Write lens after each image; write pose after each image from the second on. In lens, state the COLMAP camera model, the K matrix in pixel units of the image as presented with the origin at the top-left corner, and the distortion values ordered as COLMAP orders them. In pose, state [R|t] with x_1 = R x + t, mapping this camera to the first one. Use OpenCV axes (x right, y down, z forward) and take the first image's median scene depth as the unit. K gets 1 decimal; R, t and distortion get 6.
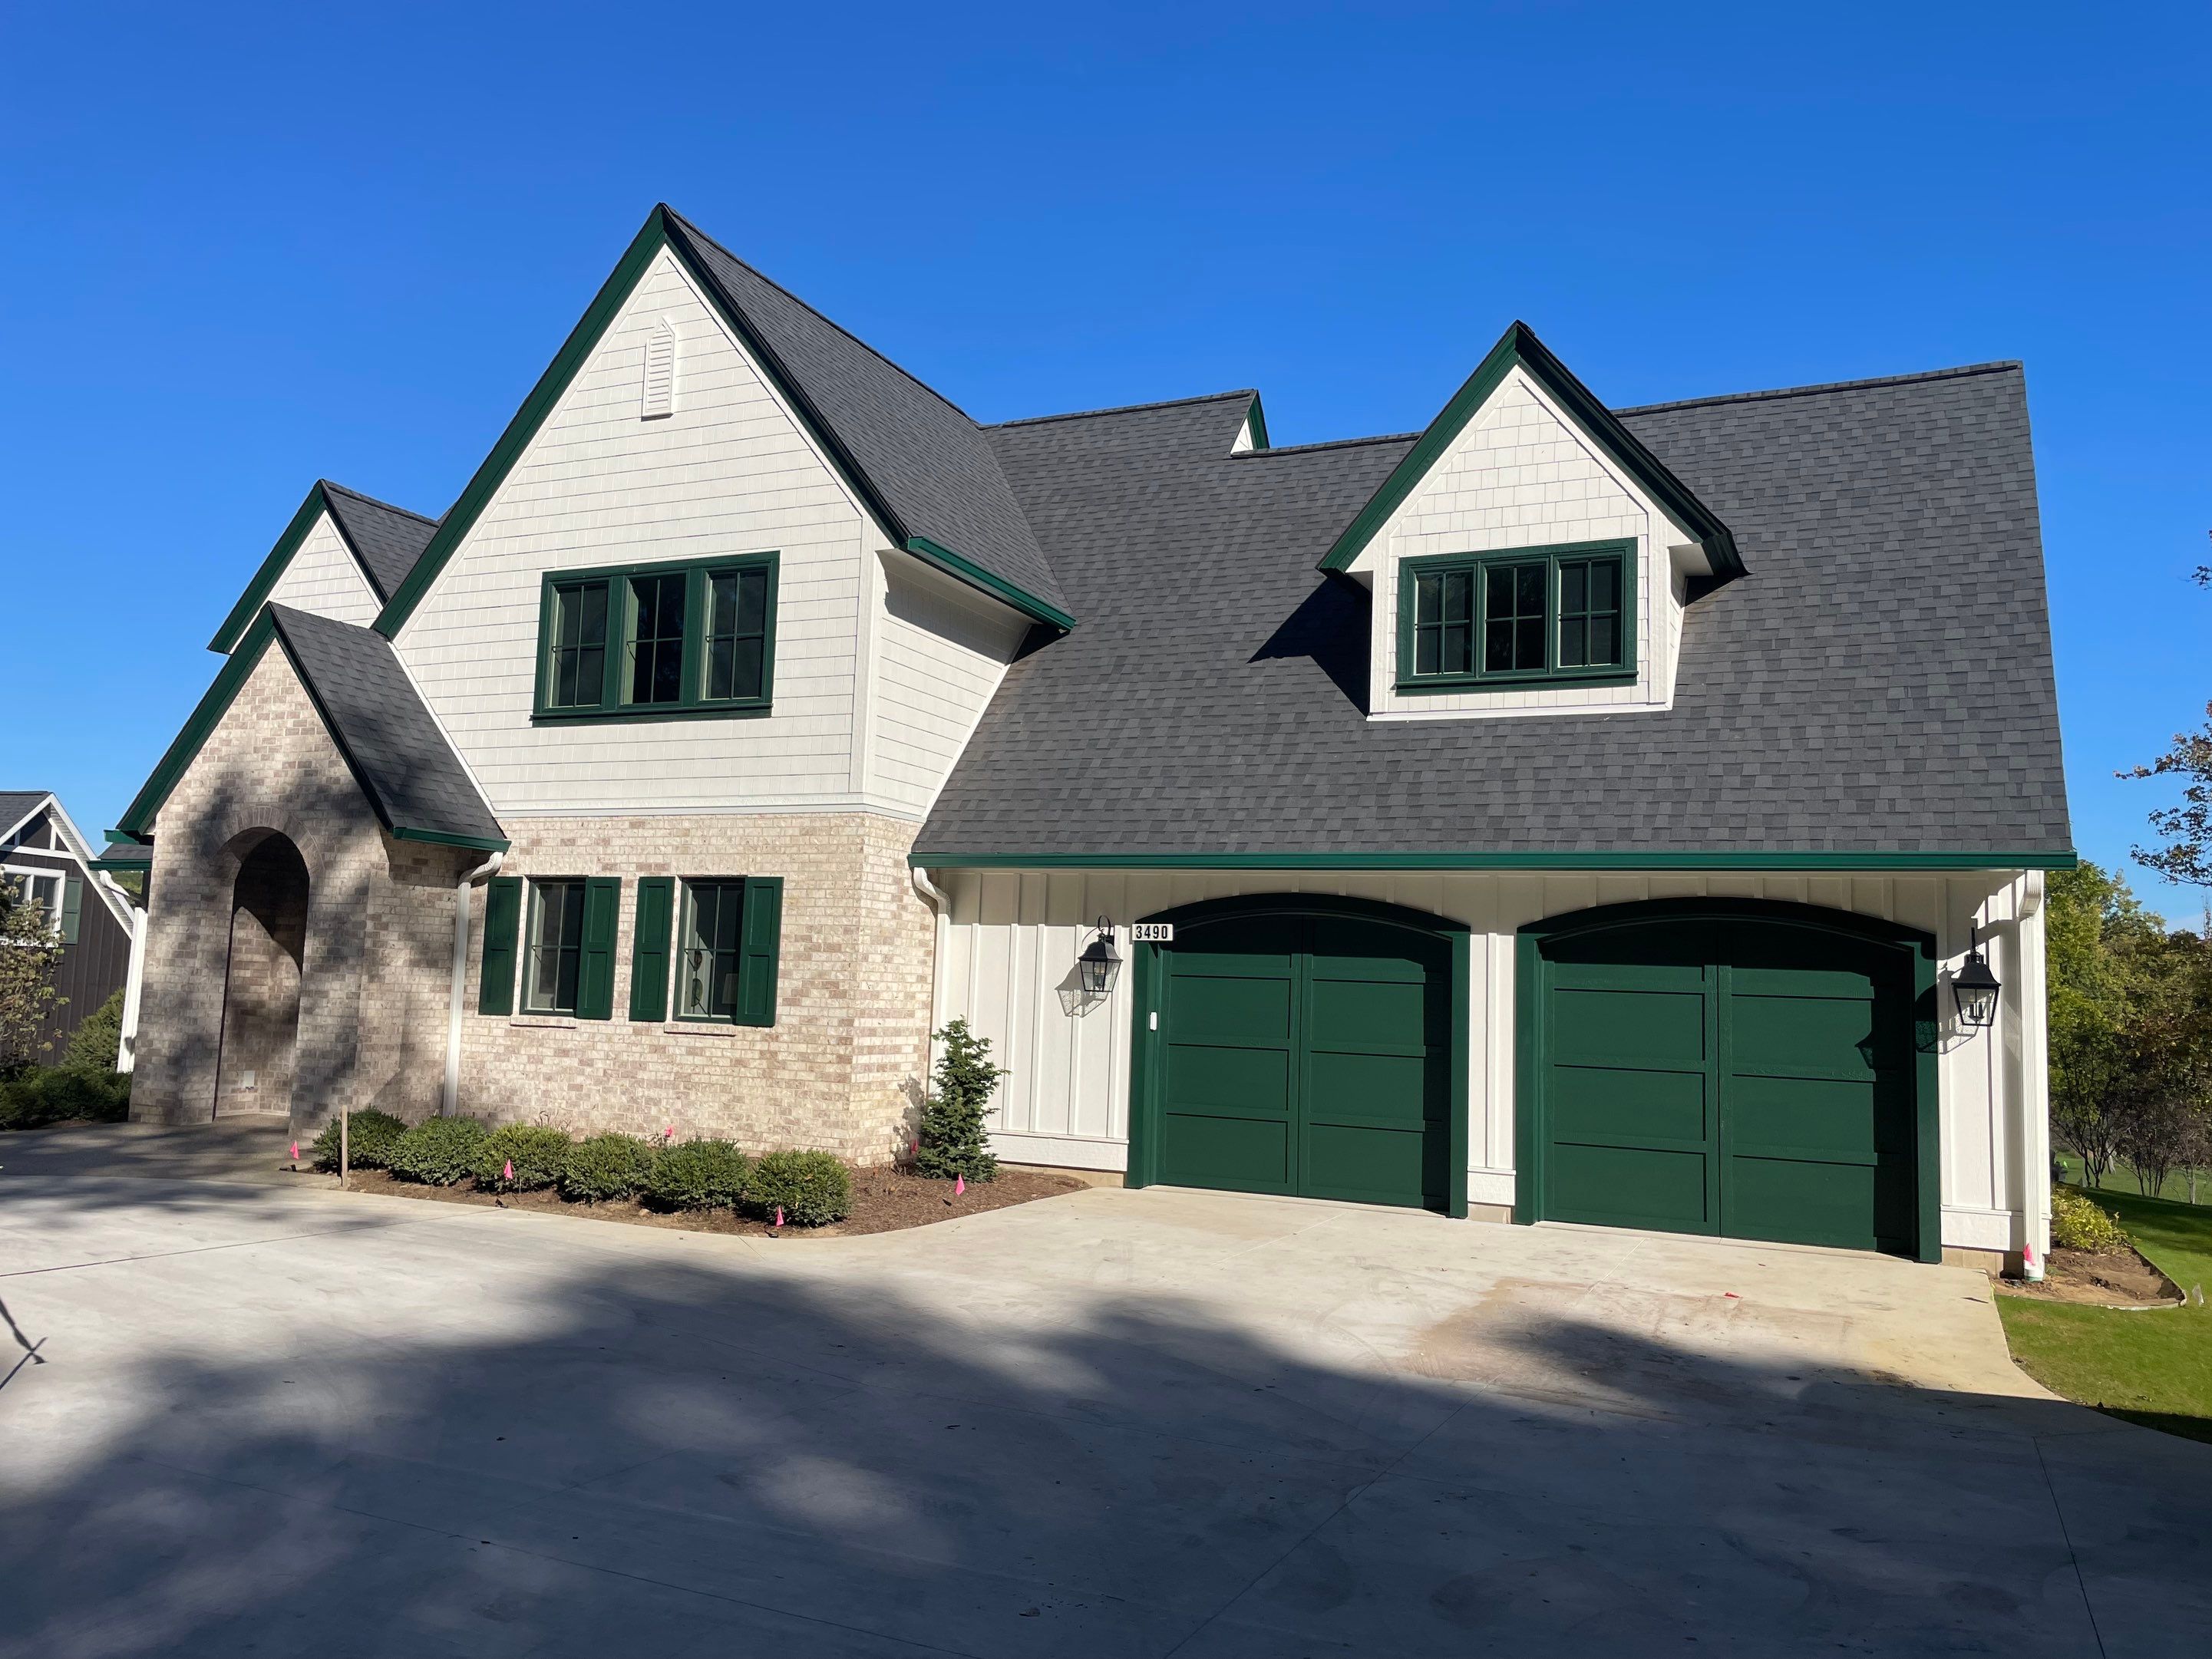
lens RADIAL K [[1641.7, 0, 1098.3], [0, 1641.7, 841.1], [0, 0, 1]] dist [0.084106, -0.054171]
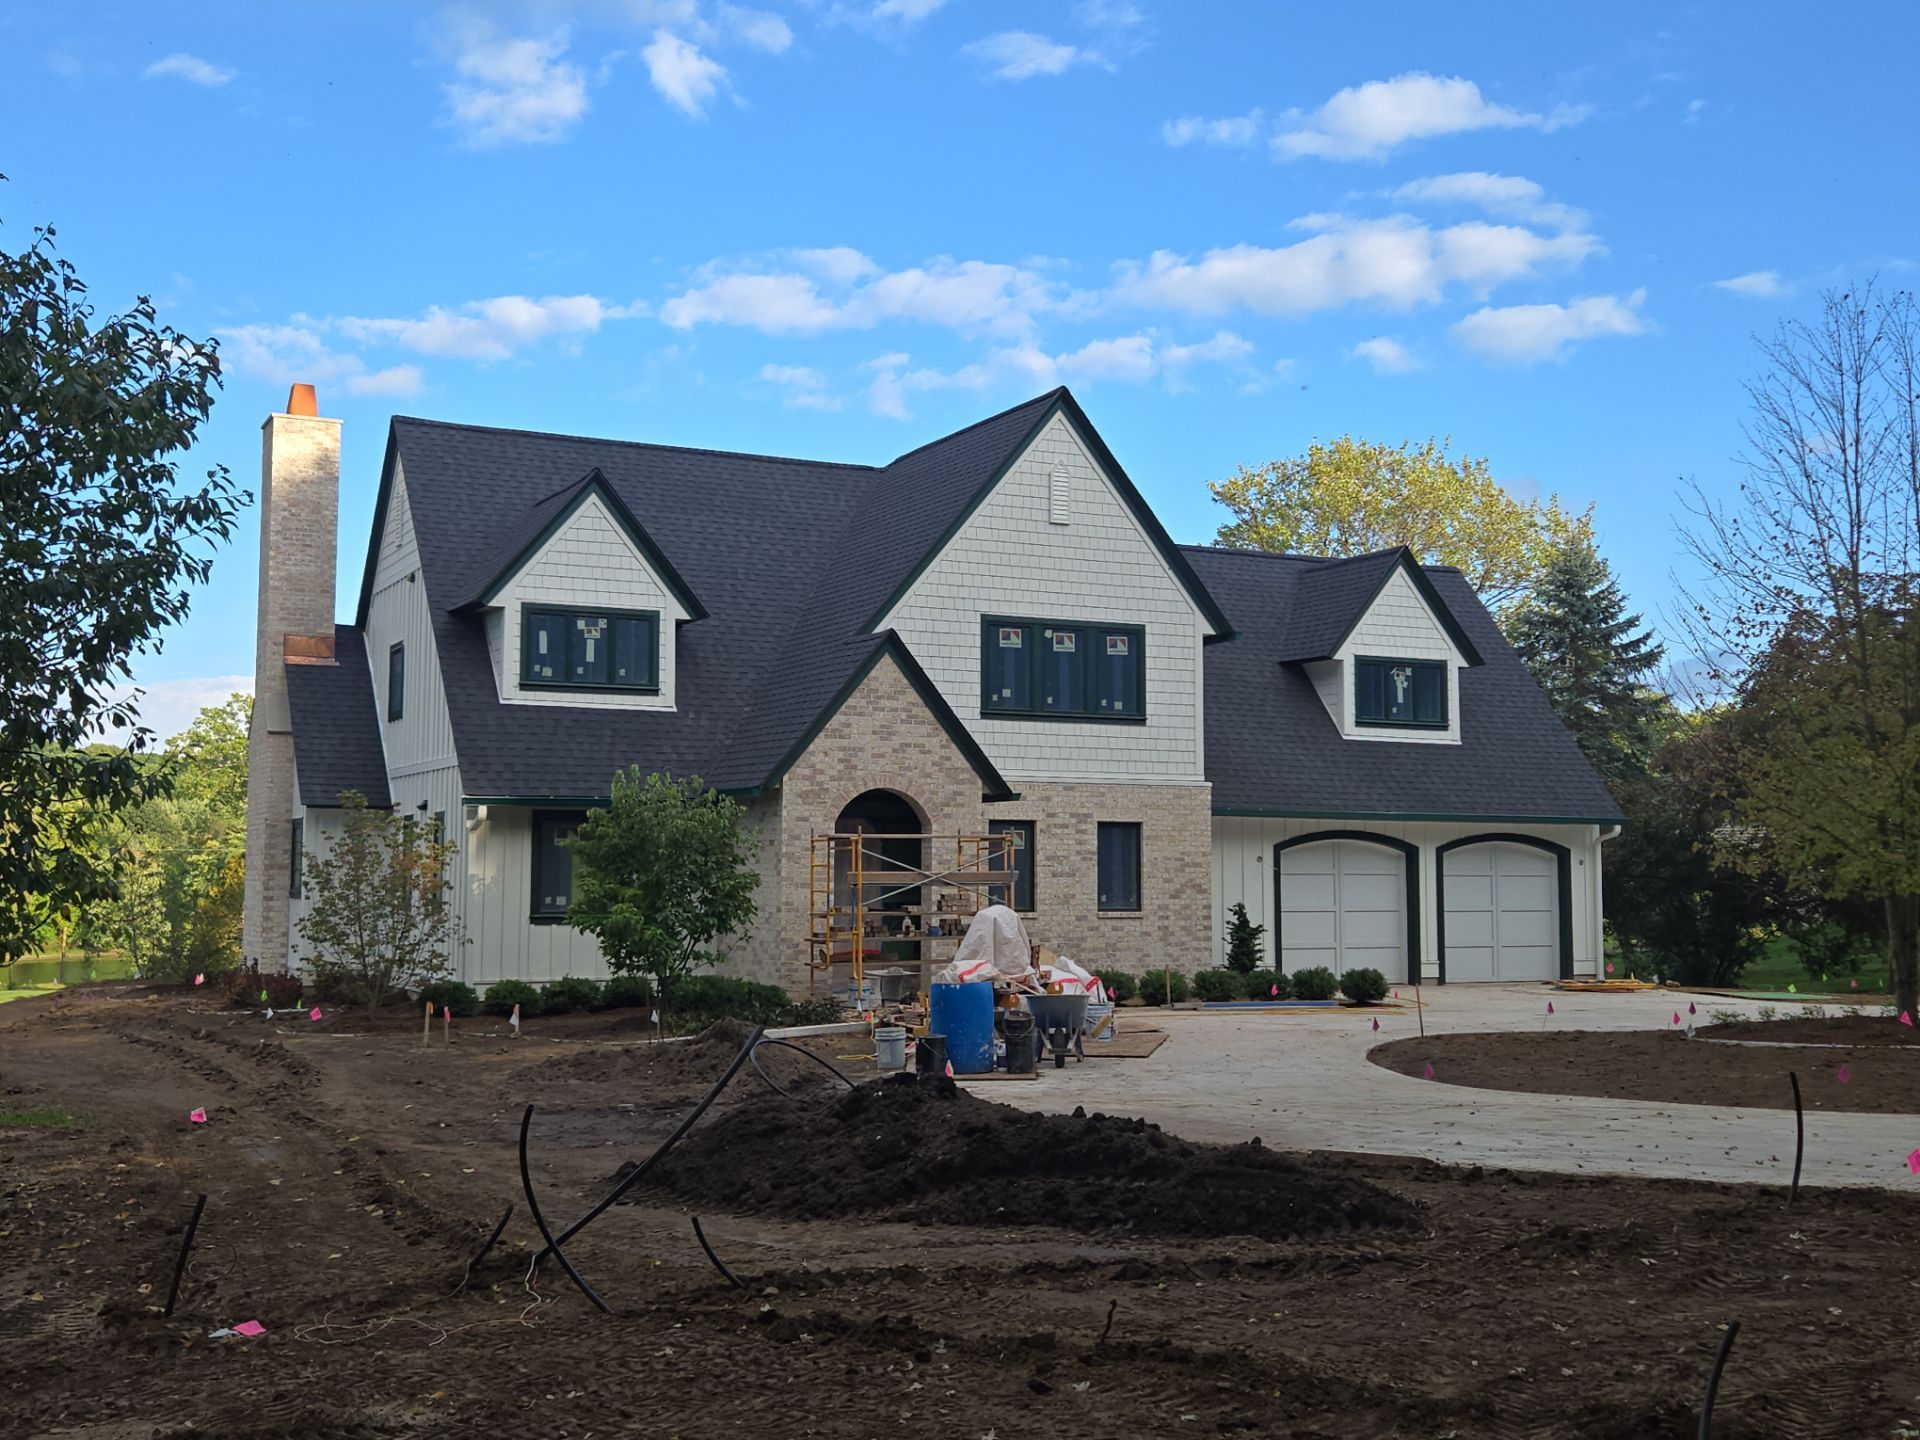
lens RADIAL K [[2067.2, 0, 954.5], [0, 2067.2, 700.5], [0, 0, 1]] dist [0.070279, 0.000000]
pose [[0.619820, 0.031212, 0.784123, -1.967644], [-0.058877, 0.998242, 0.006806, -0.104565], [-0.782532, -0.050385, 0.620568, -0.145011]]
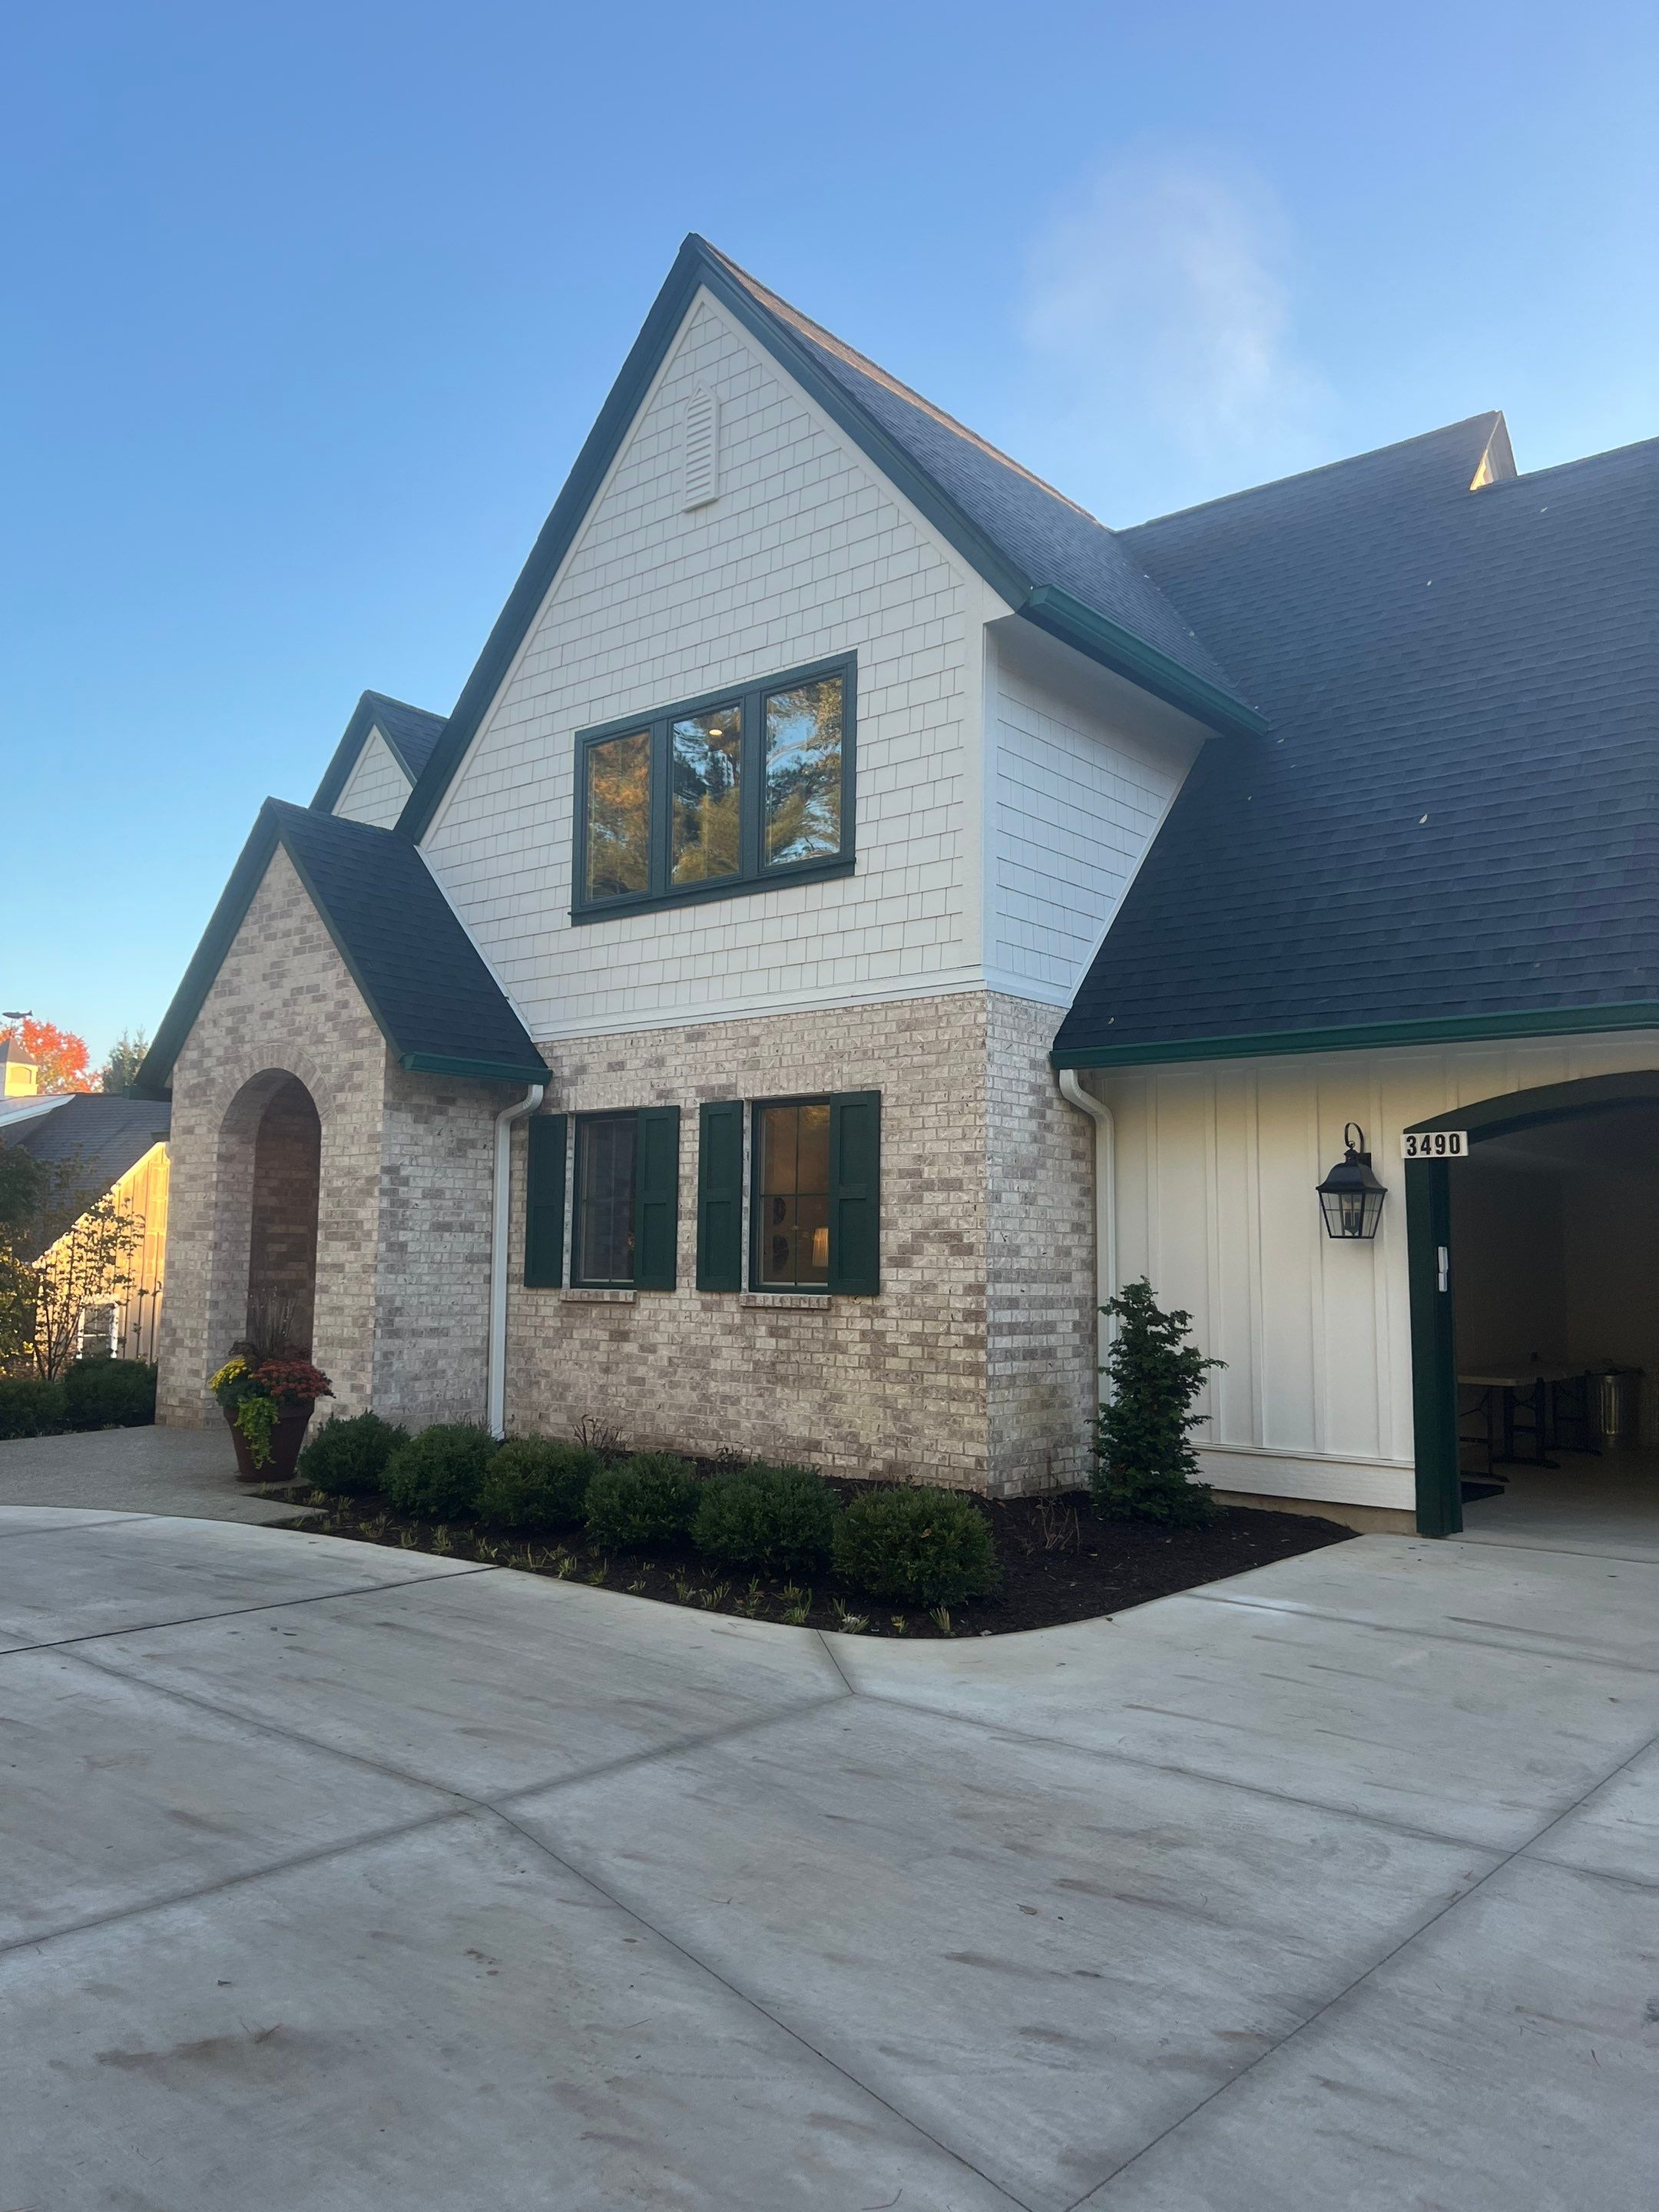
lens RADIAL K [[1641.9, 0, 834.7], [0, 1641.9, 1093.4], [0, 0, 1]] dist [0.084106, -0.054171]
pose [[0.968665, -0.053333, -0.242578, -0.034243], [0.051862, 0.998577, -0.012450, 0.030316], [0.242897, -0.000521, 0.970052, 0.287558]]
